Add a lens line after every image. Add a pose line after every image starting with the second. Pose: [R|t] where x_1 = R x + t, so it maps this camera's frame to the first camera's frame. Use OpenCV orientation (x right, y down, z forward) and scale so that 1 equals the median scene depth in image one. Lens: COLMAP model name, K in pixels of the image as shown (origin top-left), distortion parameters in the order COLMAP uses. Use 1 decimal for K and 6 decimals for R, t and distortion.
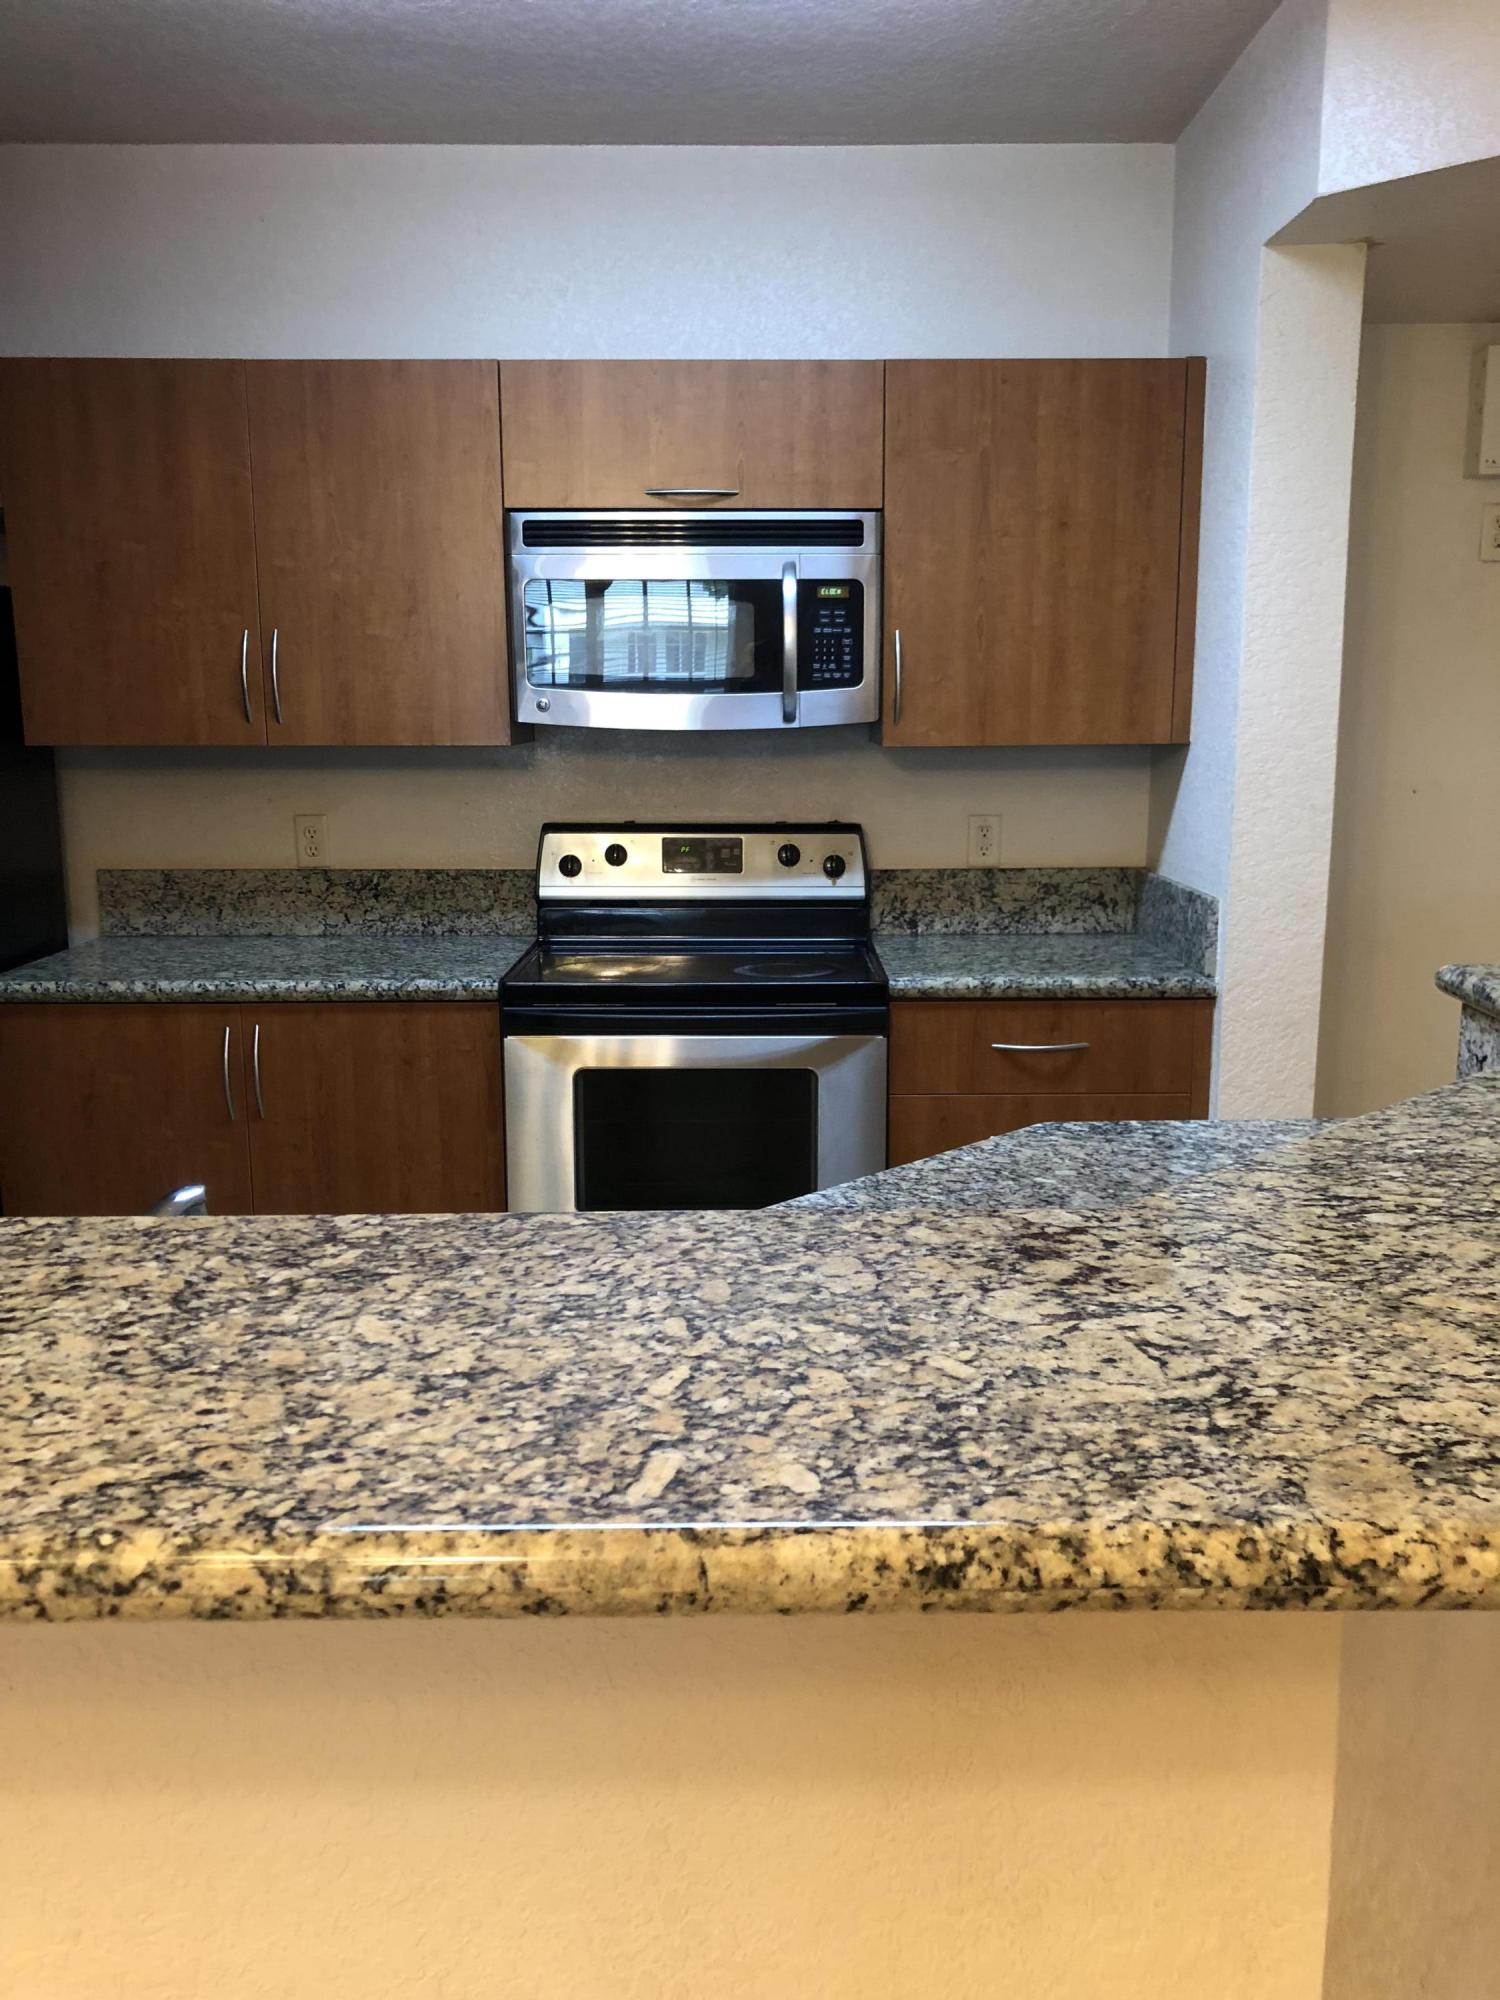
lens RADIAL K [[1653.2, 0, 750.0], [0, 1653.2, 1000.0], [0, 0, 1]] dist [0.104968, -0.283437]
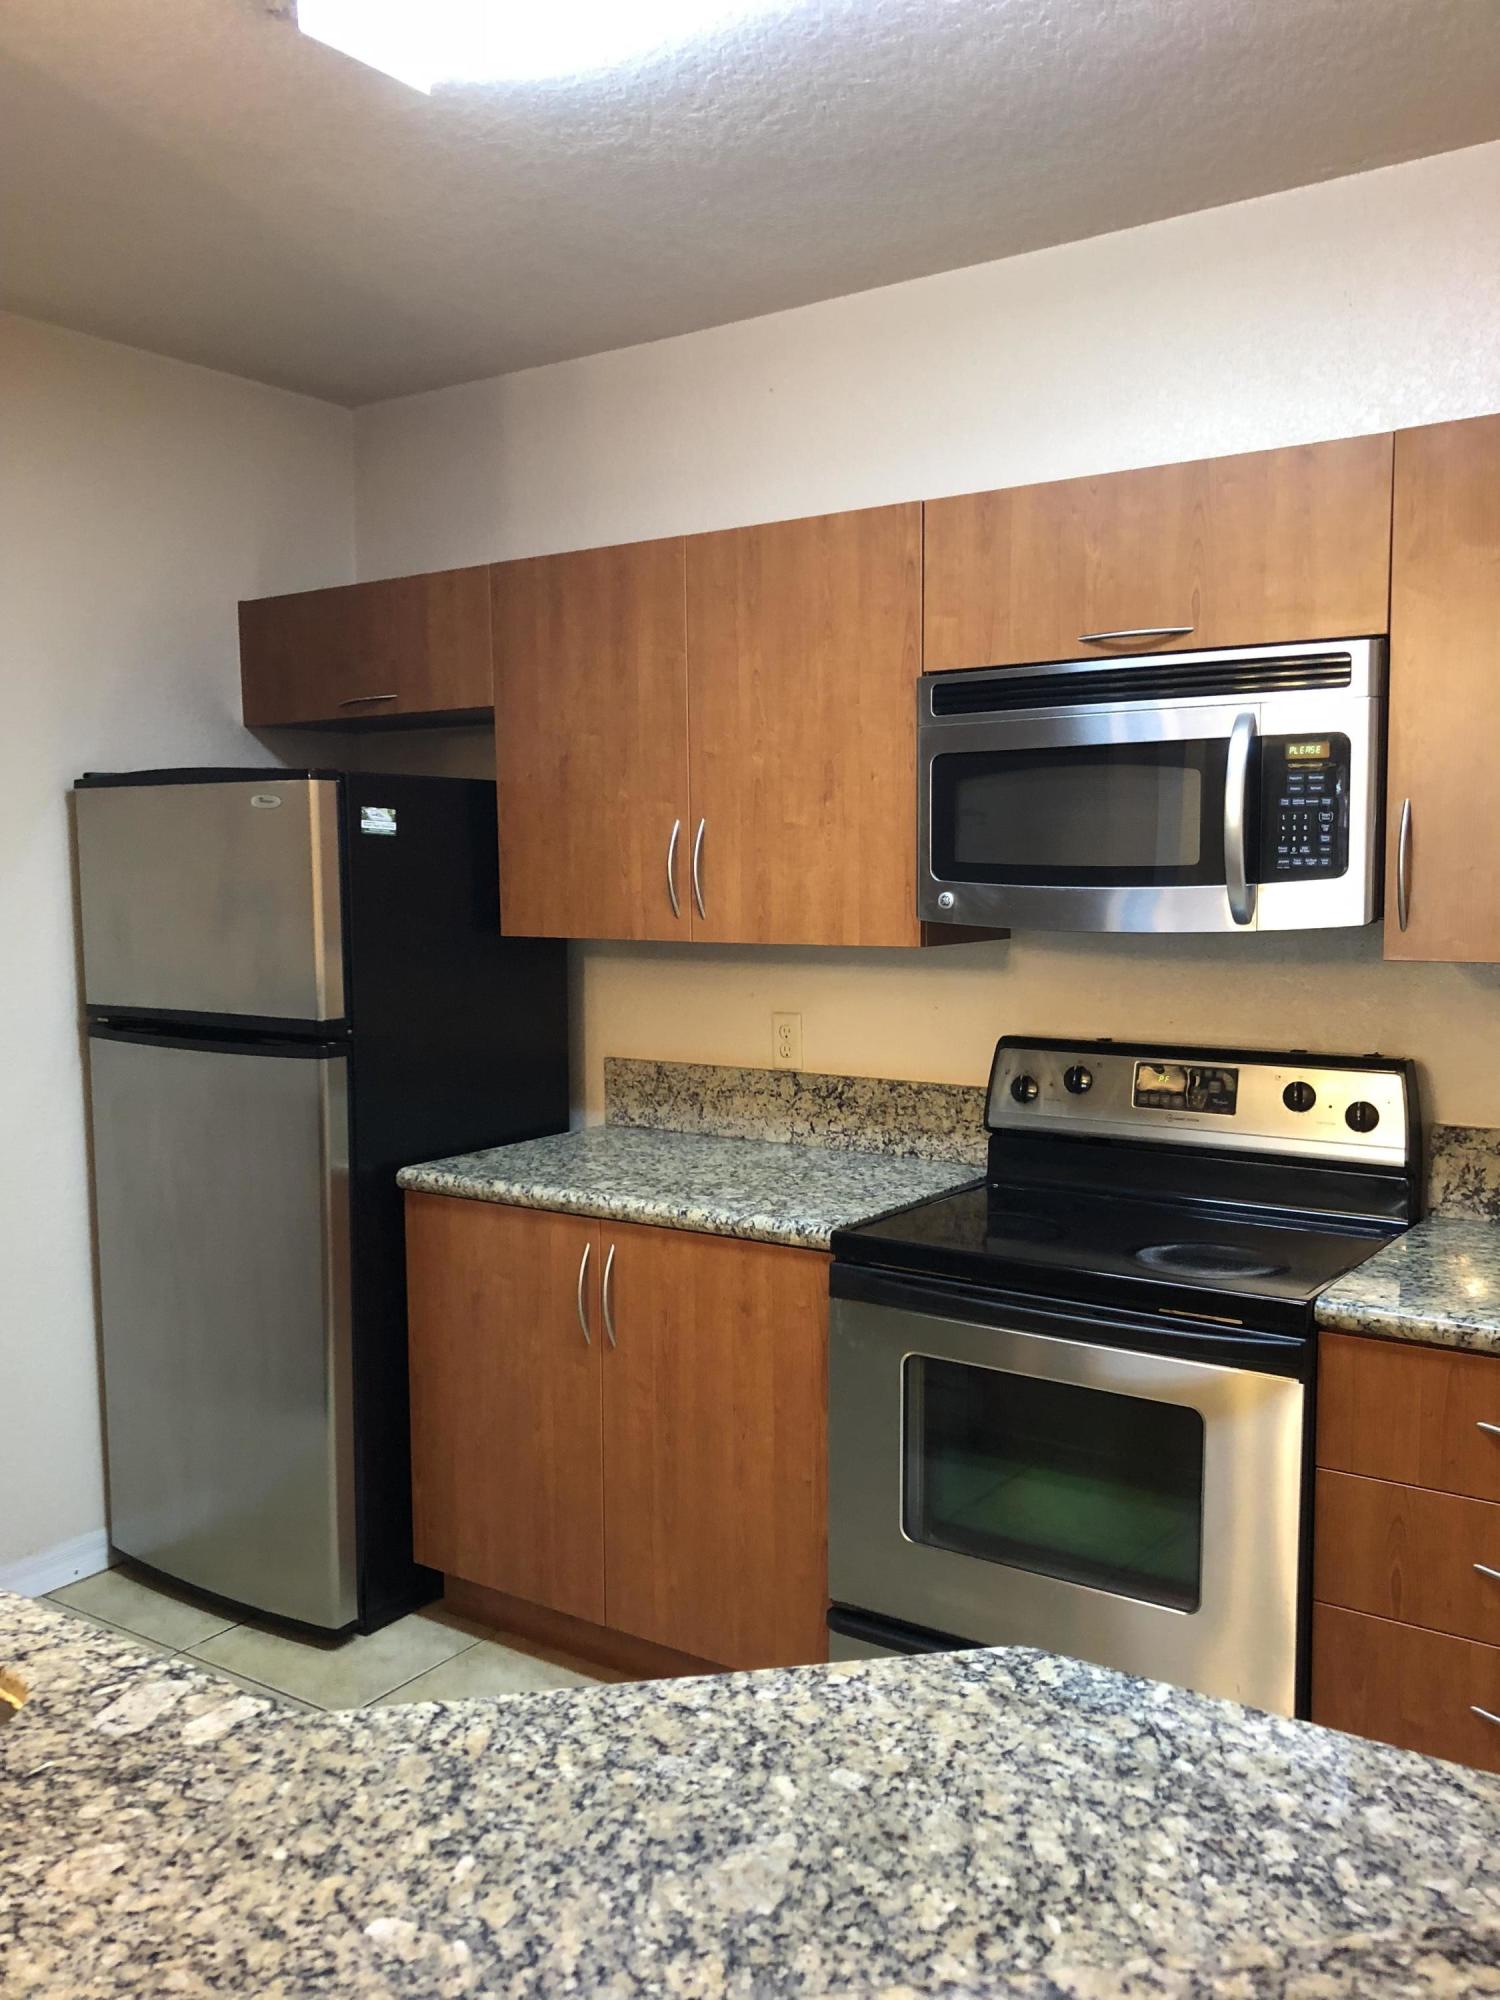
lens RADIAL K [[1633.2, 0, 750.0], [0, 1633.2, 1000.0], [0, 0, 1]] dist [0.068187, -0.074816]
pose [[0.822122, 0.043226, -0.567669, 0.259289], [-0.095774, 0.993404, -0.063059, -0.065919], [0.561198, 0.106210, 0.820839, 0.274103]]
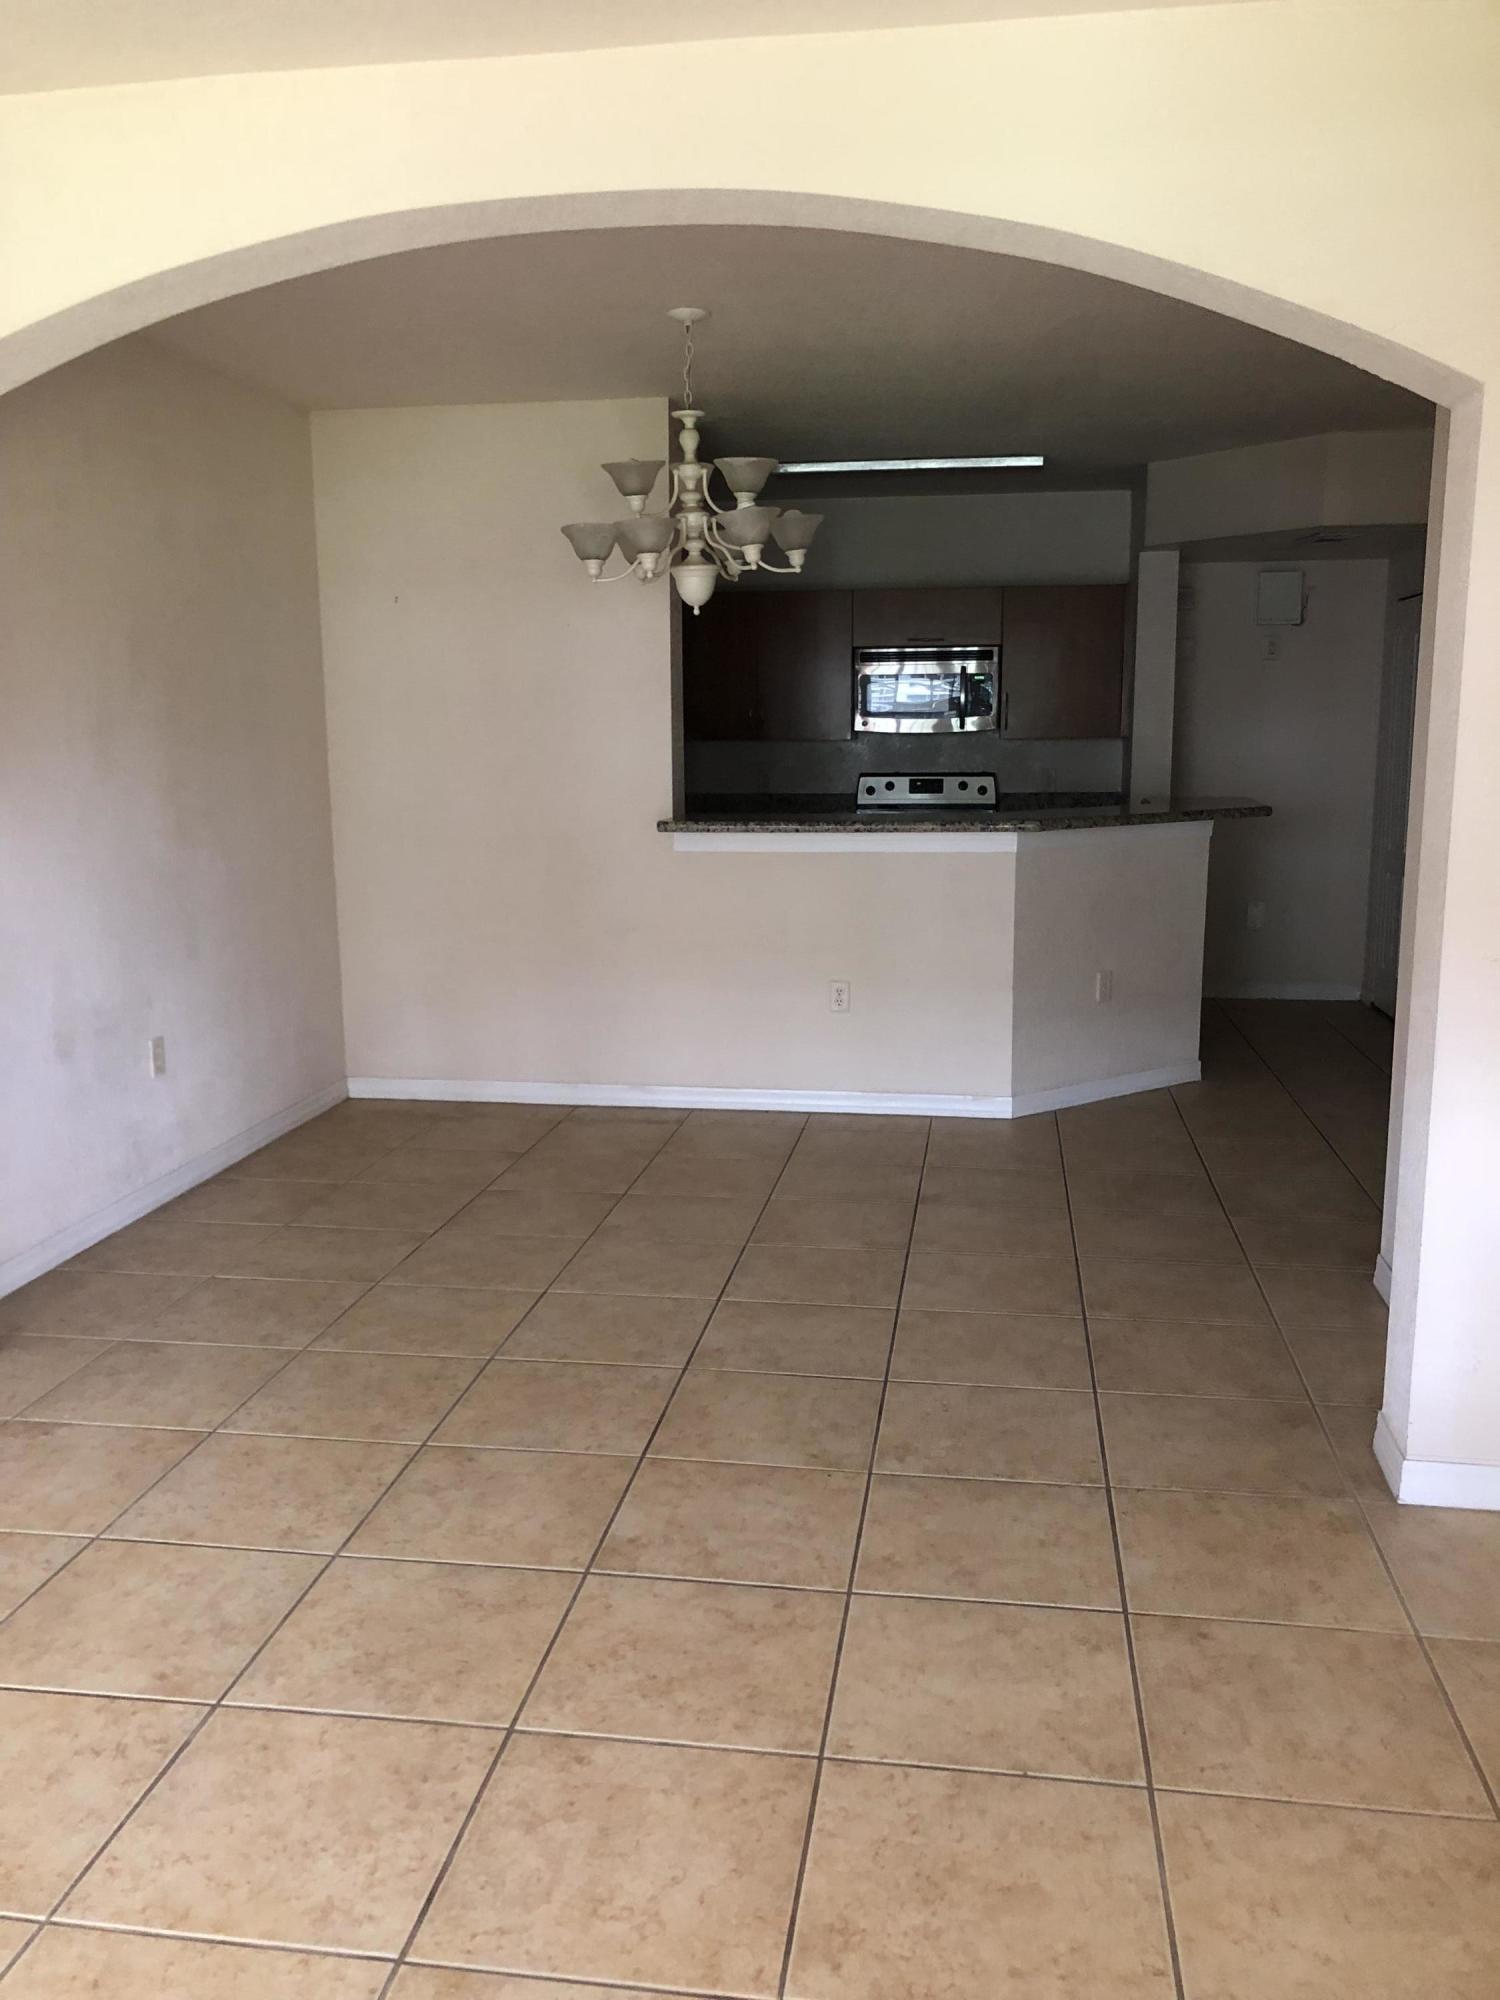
lens RADIAL K [[1653.2, 0, 750.0], [0, 1653.2, 1000.0], [0, 0, 1]] dist [0.104968, -0.283437]
pose [[0.990901, 0.018318, -0.133339, 0.047433], [-0.019519, 0.999780, -0.007700, 0.265772], [0.133168, 0.010232, 0.991041, -1.519438]]
